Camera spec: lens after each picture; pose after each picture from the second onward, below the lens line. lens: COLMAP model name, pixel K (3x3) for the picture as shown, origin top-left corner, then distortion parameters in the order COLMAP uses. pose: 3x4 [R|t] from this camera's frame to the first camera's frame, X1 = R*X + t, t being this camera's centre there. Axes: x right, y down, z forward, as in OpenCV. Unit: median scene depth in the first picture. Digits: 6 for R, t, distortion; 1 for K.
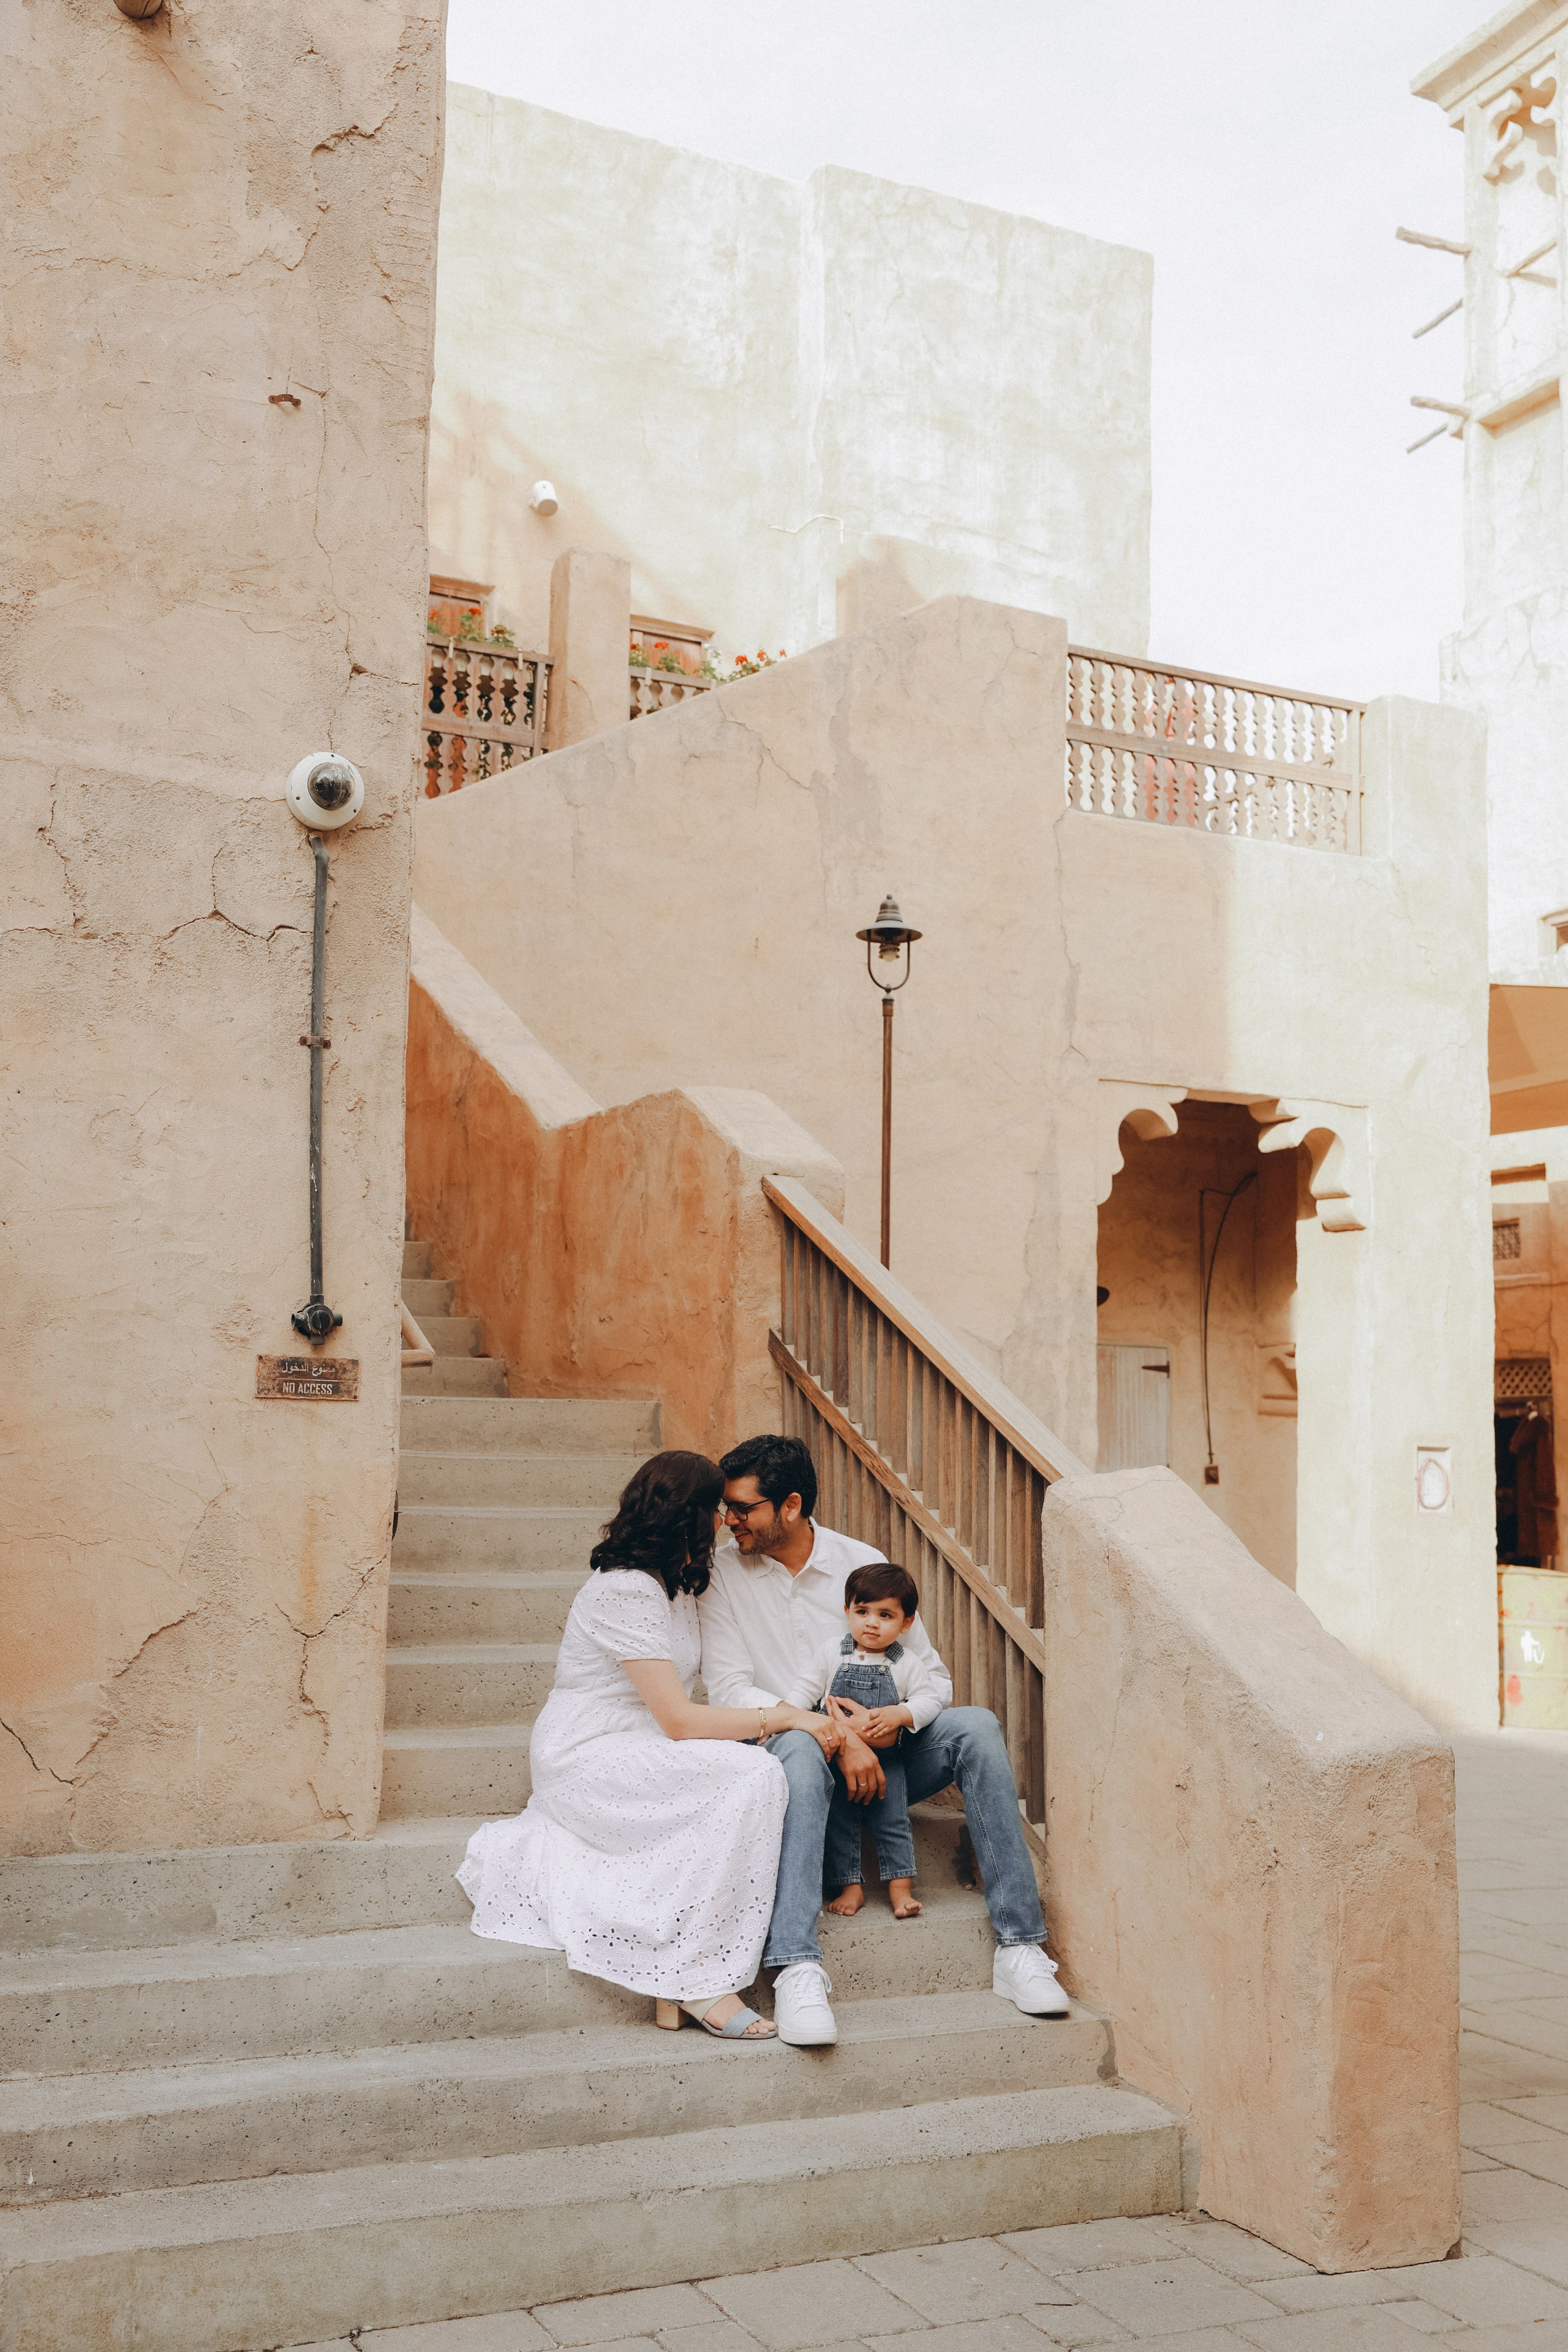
lens RADIAL K [[2379.4, 0, 784.0], [0, 2379.4, 1176.0], [0, 0, 1]] dist [0.008038, 0.001594]
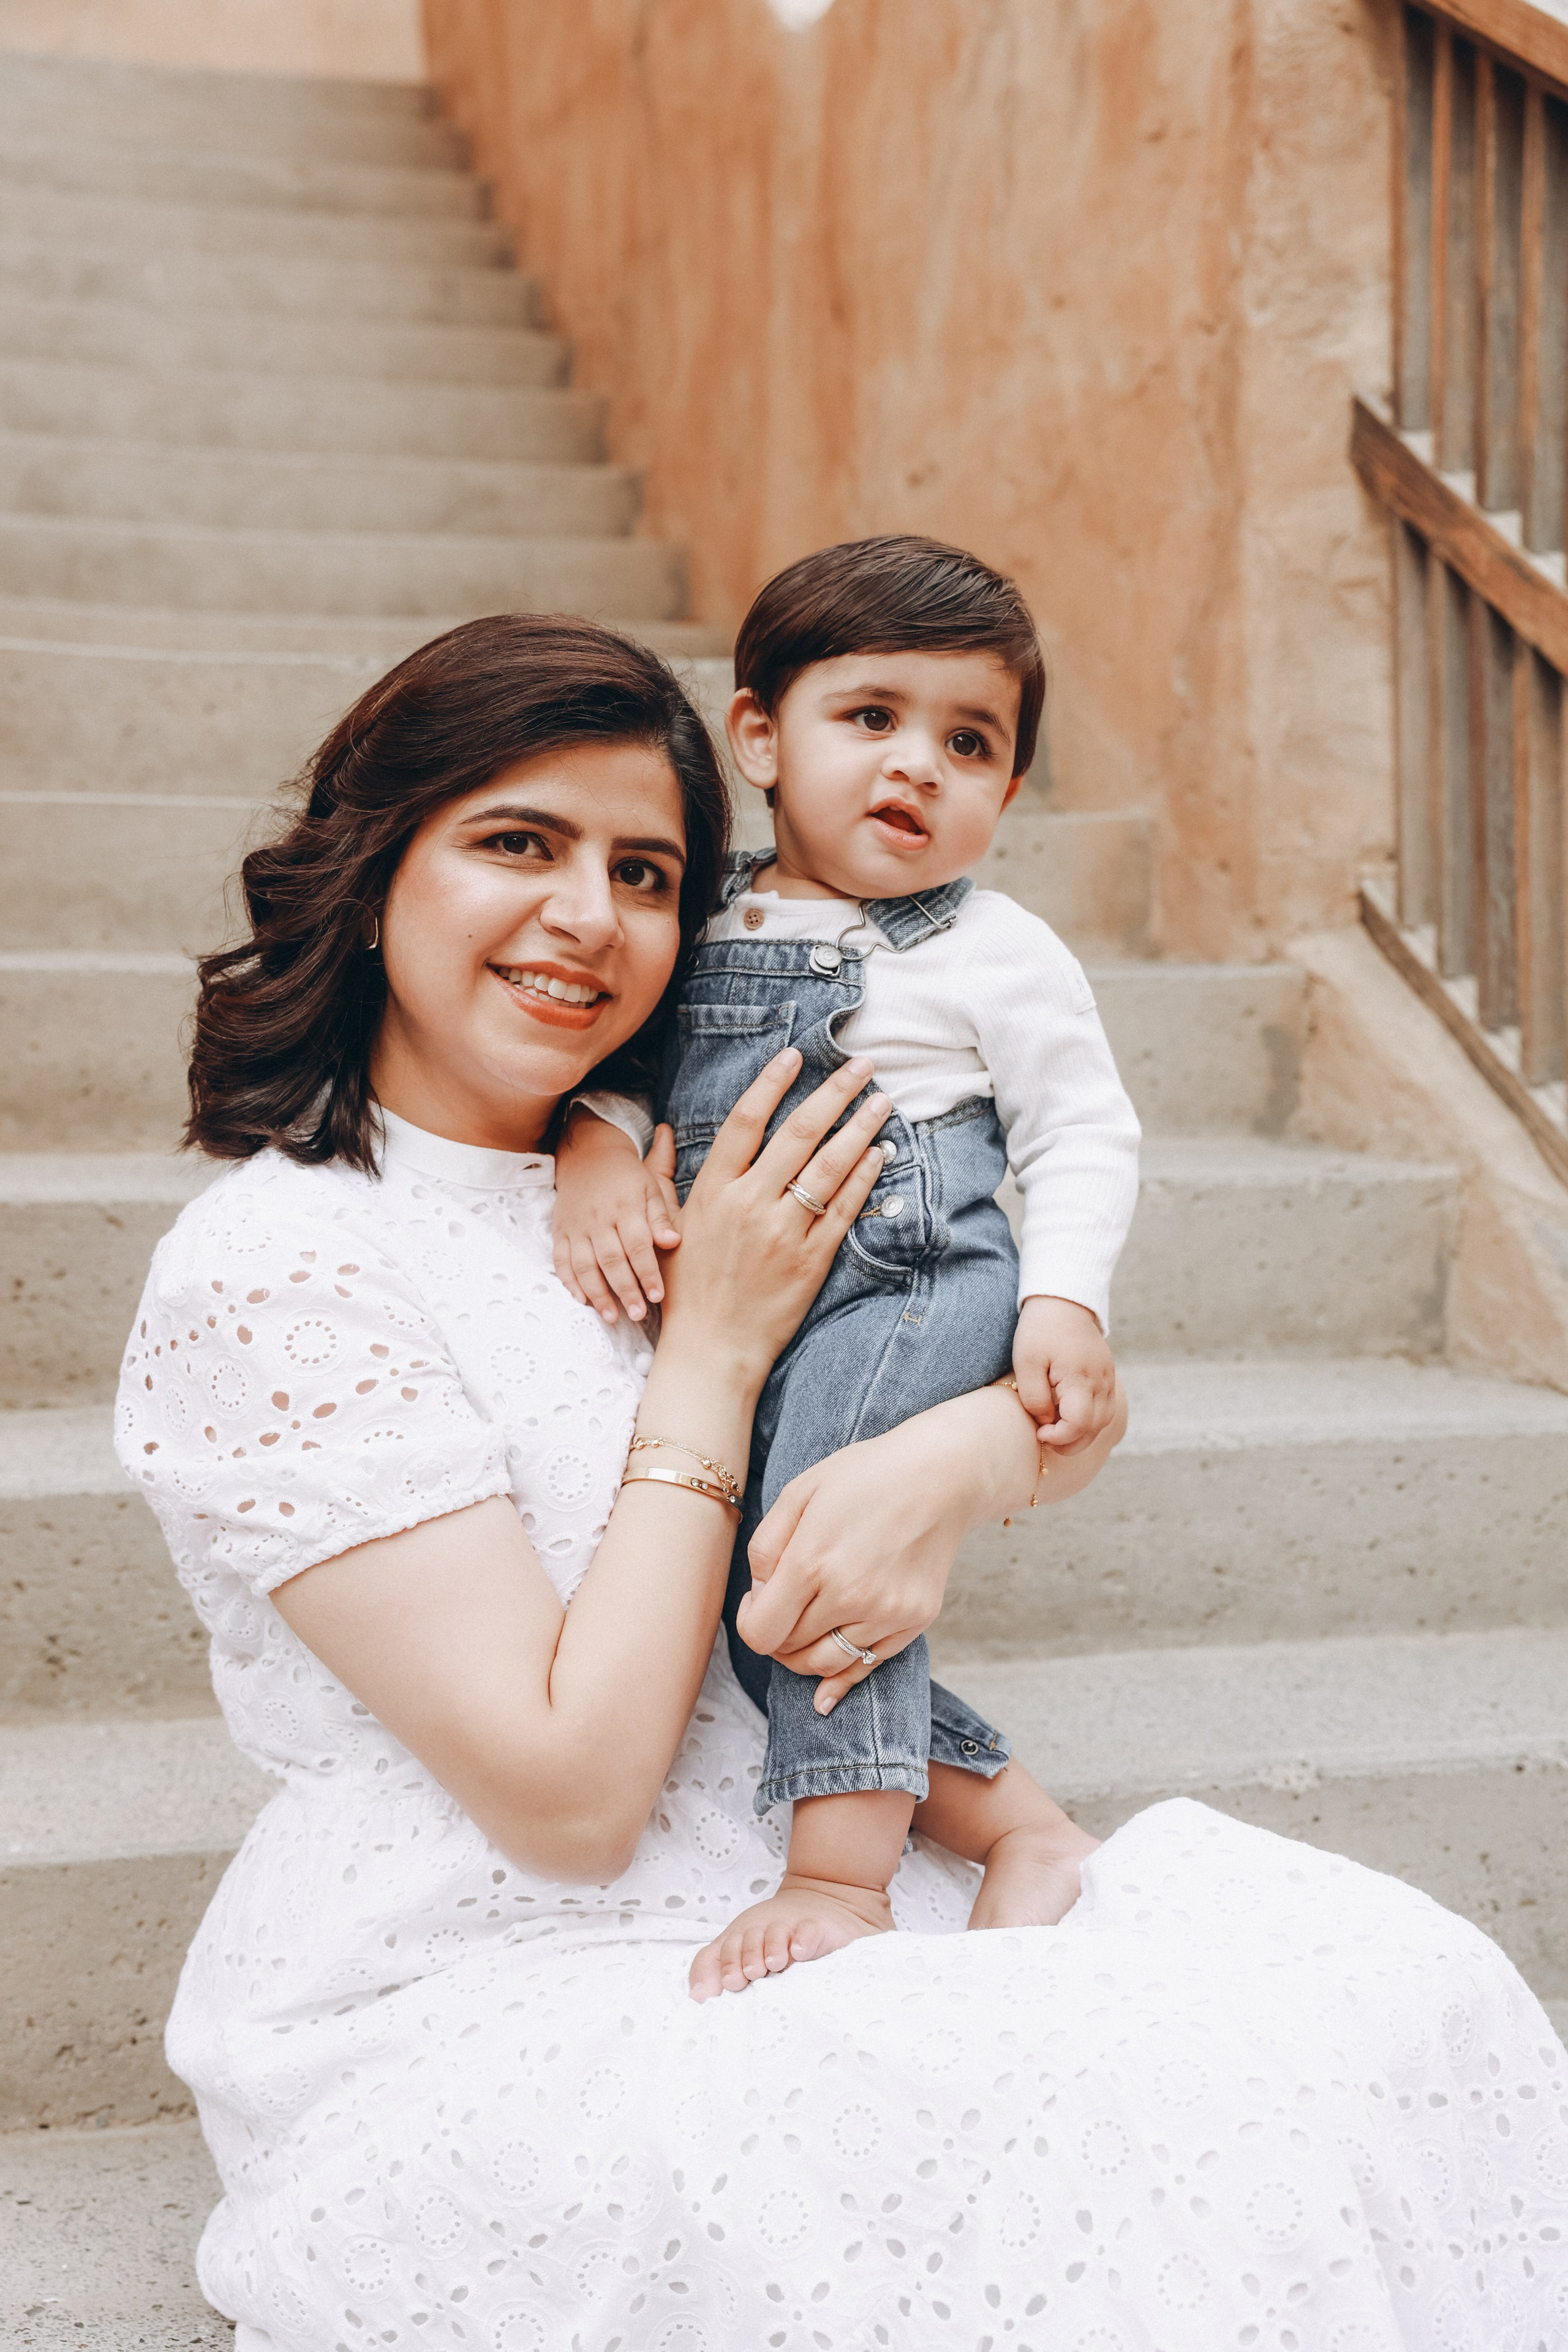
lens RADIAL K [[3224.5, 0, 784.0], [0, 3224.5, 1176.0], [0, 0, 1]] dist [0.074500, -0.015040]
pose [[0.982519, 0.003080, -0.186136, 0.000326], [0.032516, 0.981654, 0.187876, 0.080993], [0.183300, -0.190644, 0.964394, 0.528770]]
